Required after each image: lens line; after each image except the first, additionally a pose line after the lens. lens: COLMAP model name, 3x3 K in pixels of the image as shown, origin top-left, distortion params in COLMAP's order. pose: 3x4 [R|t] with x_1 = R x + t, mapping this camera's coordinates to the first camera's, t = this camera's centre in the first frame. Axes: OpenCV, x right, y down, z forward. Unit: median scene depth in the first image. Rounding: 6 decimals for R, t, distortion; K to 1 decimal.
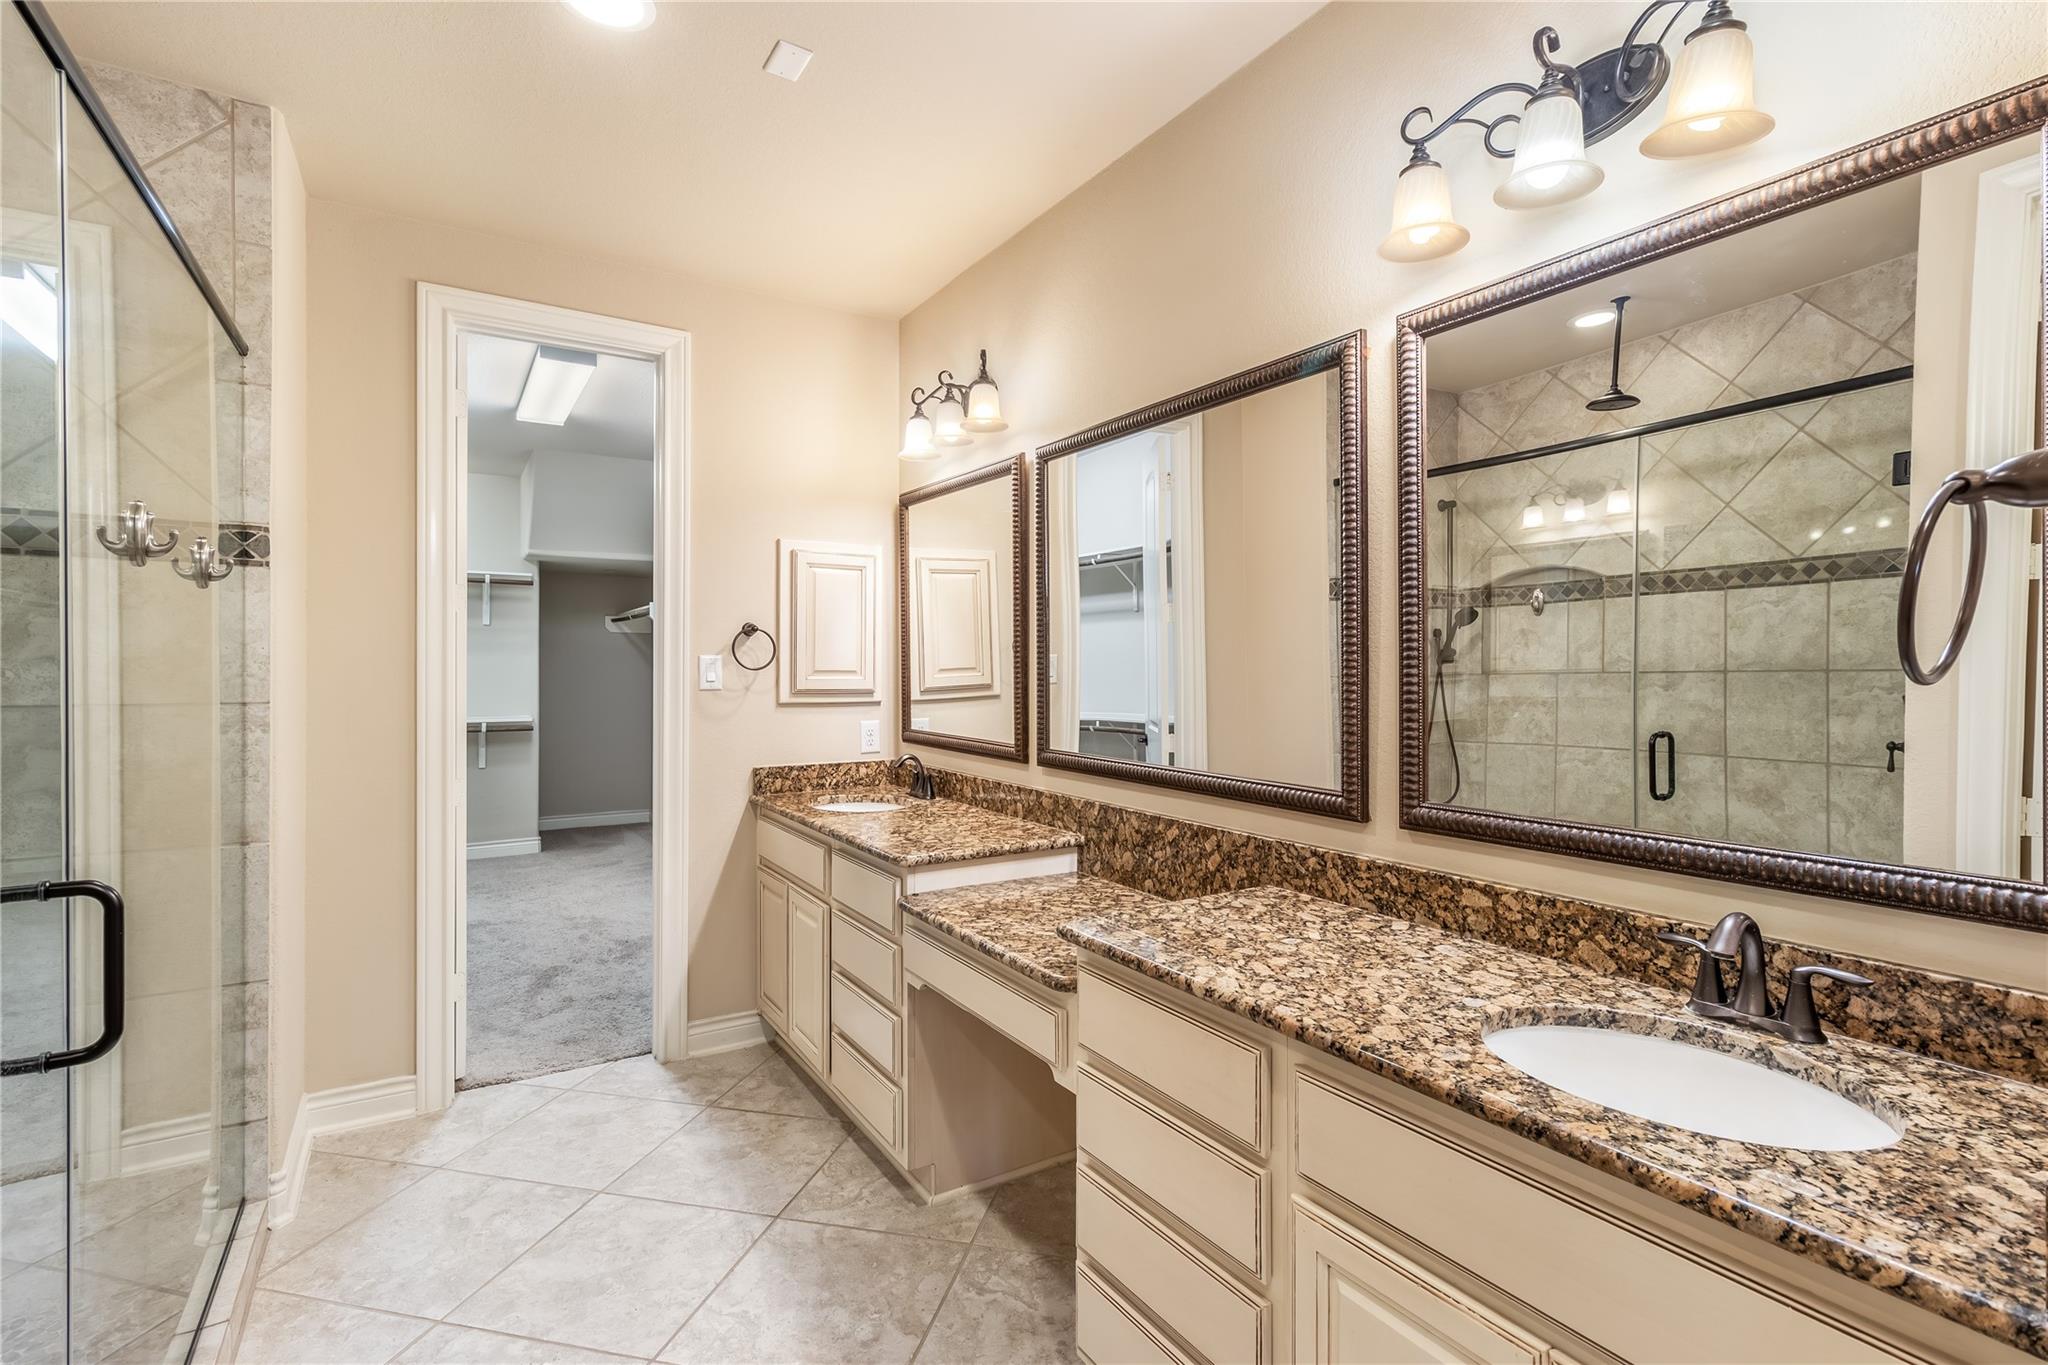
lens RADIAL K [[965.9, 0, 1039.8], [0, 965.9, 672.4], [0, 0, 1]] dist [0.003337, 0.001688]
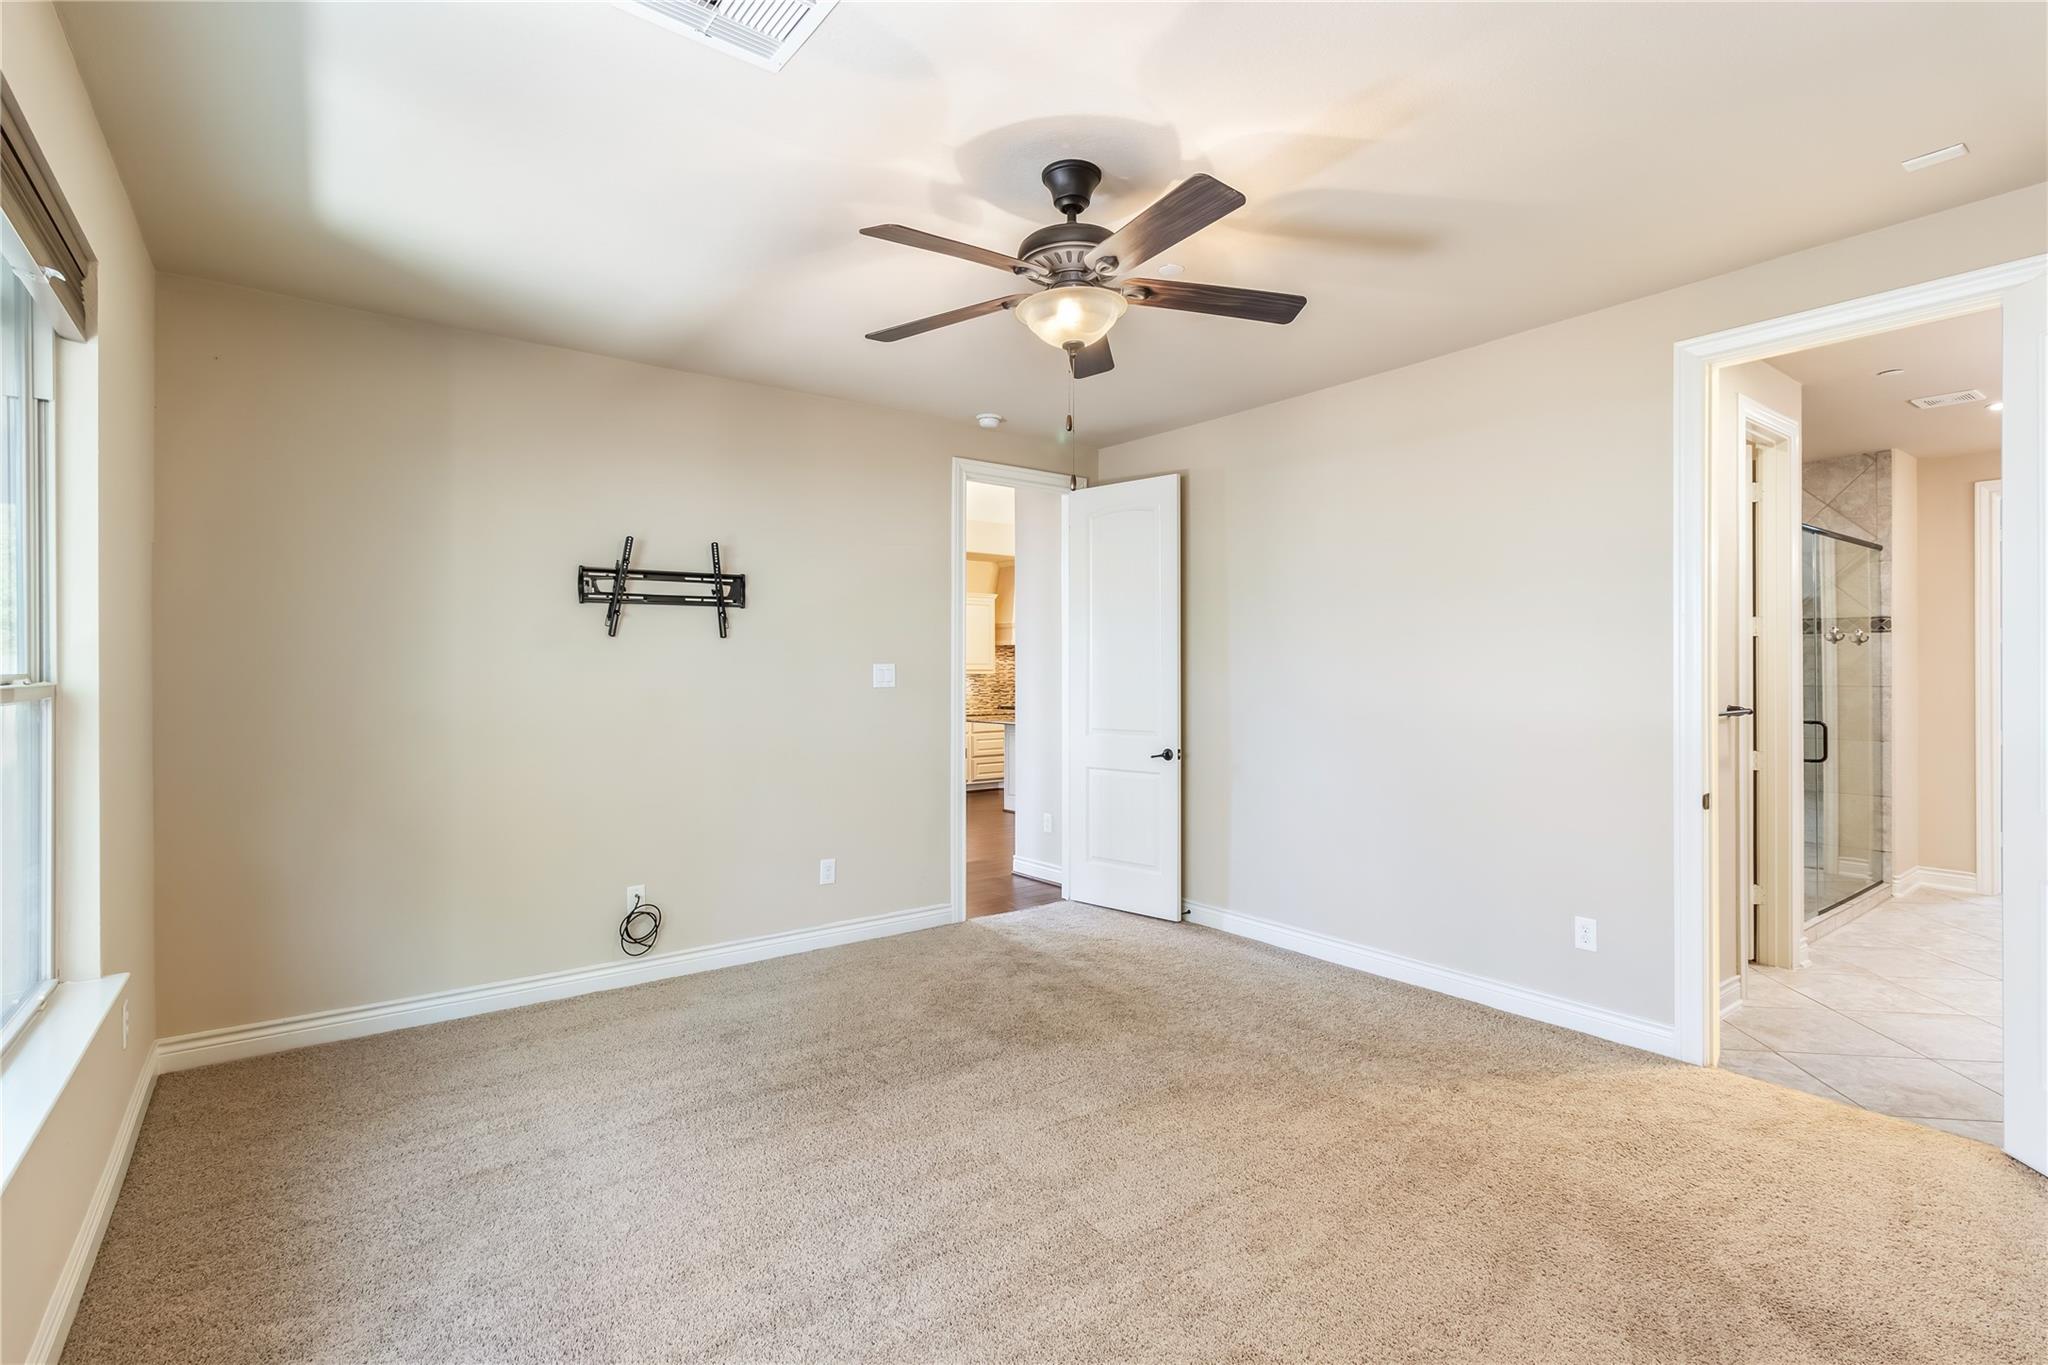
lens RADIAL K [[965.9, 0, 1032.0], [0, 965.9, 682.2], [0, 0, 1]] dist [0.003337, 0.001688]
pose [[0.098585, -0.001264, -0.995128, 1.498805], [0.002581, 0.999996, -0.001014, 0.017496], [0.995125, -0.002469, 0.098588, -1.477043]]
